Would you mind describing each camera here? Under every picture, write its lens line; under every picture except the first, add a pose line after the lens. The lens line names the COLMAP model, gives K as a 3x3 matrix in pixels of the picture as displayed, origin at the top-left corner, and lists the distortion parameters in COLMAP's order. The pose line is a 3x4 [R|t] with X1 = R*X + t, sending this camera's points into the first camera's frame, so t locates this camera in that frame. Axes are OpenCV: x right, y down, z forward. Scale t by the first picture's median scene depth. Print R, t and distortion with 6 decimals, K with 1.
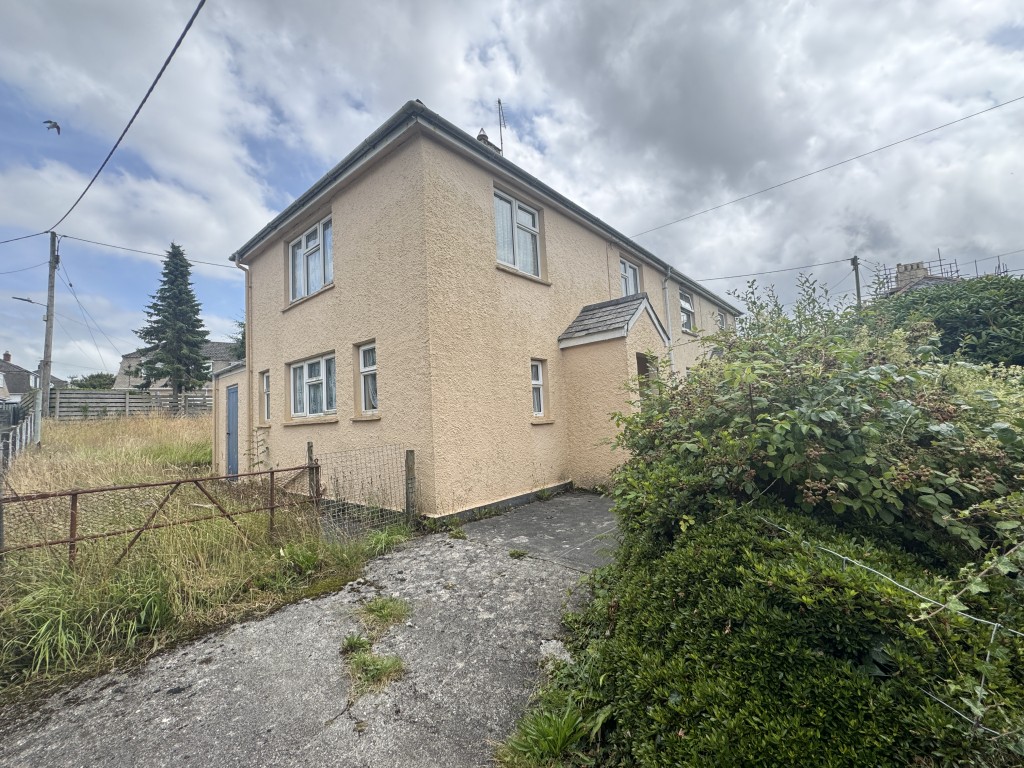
lens RADIAL K [[411.0, 0, 503.9], [0, 411.0, 380.8], [0, 0, 1]] dist [-0.001237, -0.000206]
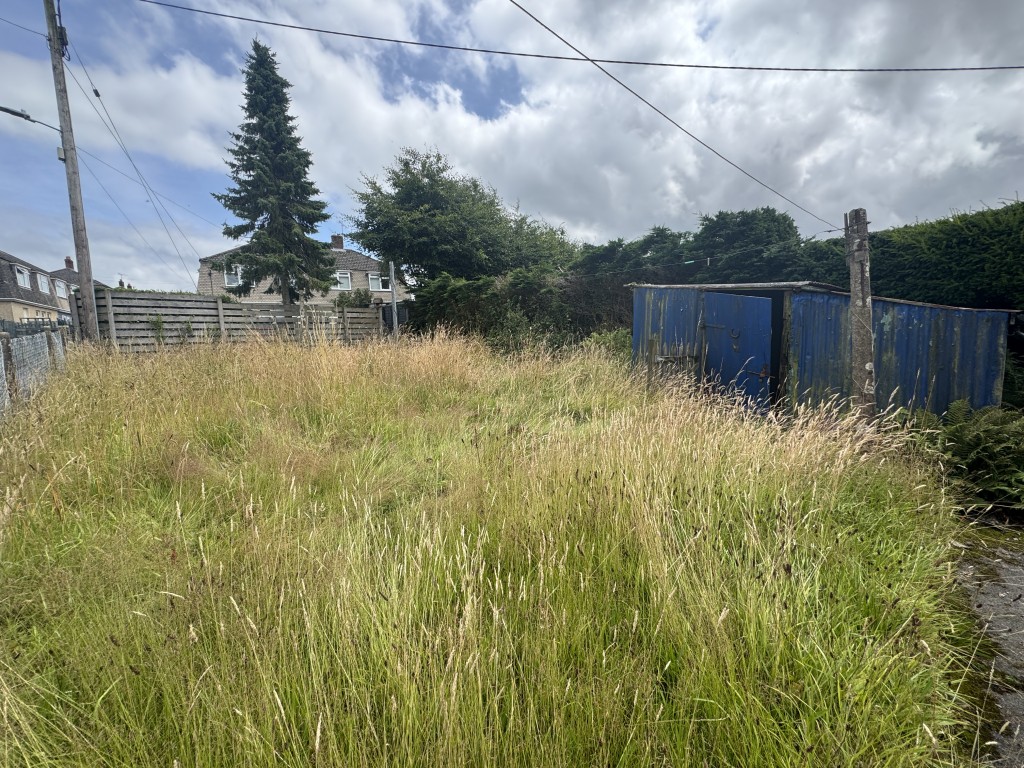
lens RADIAL K [[411.0, 0, 519.5], [0, 411.0, 379.4], [0, 0, 1]] dist [-0.001237, -0.000206]
pose [[0.994018, 0.024714, -0.106384, -0.412904], [-0.004402, 0.982336, 0.187074, 0.029951], [0.109128, -0.185486, 0.976568, 0.438718]]
